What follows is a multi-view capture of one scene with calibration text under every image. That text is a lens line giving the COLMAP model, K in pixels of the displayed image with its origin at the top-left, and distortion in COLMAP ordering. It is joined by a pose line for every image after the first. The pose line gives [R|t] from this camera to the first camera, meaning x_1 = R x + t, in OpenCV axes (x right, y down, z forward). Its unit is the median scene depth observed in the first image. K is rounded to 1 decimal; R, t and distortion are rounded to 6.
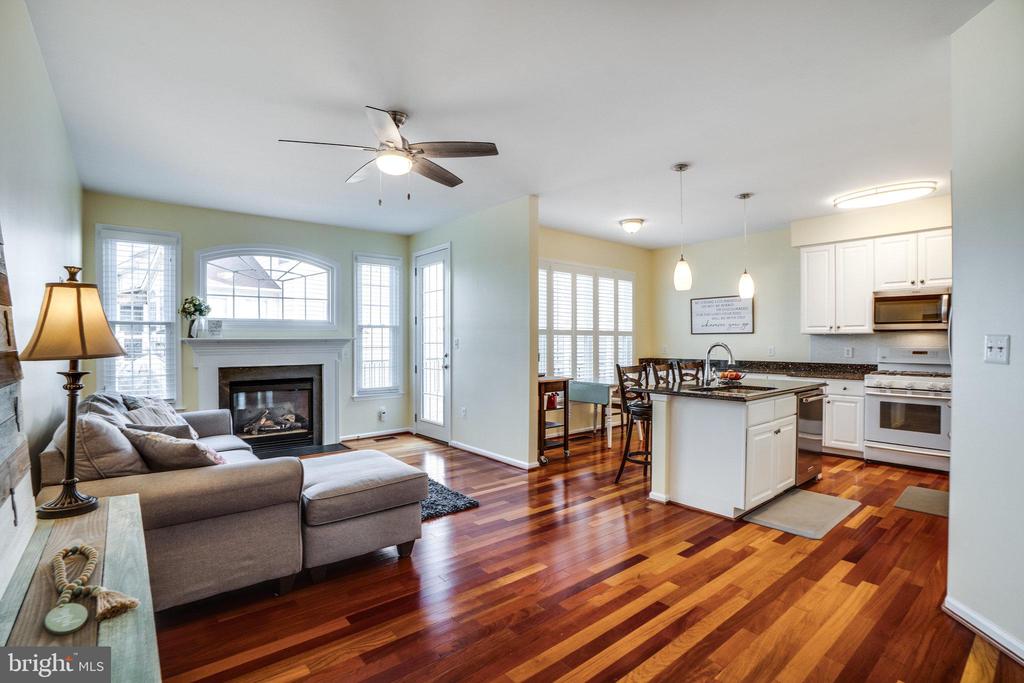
lens RADIAL K [[476.4, 0, 513.1], [0, 476.4, 337.9], [0, 0, 1]] dist [-0.036076, 0.000308]
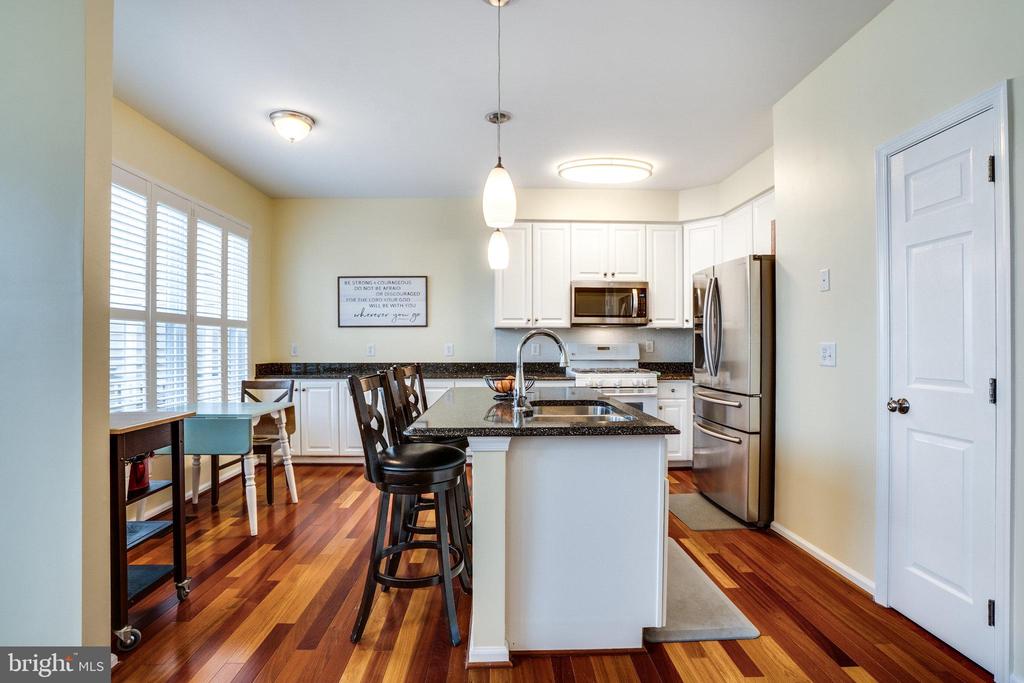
lens RADIAL K [[489.9, 0, 509.9], [0, 489.9, 344.3], [0, 0, 1]] dist [-0.078061, 0.035997]
pose [[0.616944, -0.000553, 0.787007, -0.040709], [-0.003393, 0.999989, 0.003362, 0.019760], [-0.787000, -0.004744, 0.616935, 0.511118]]
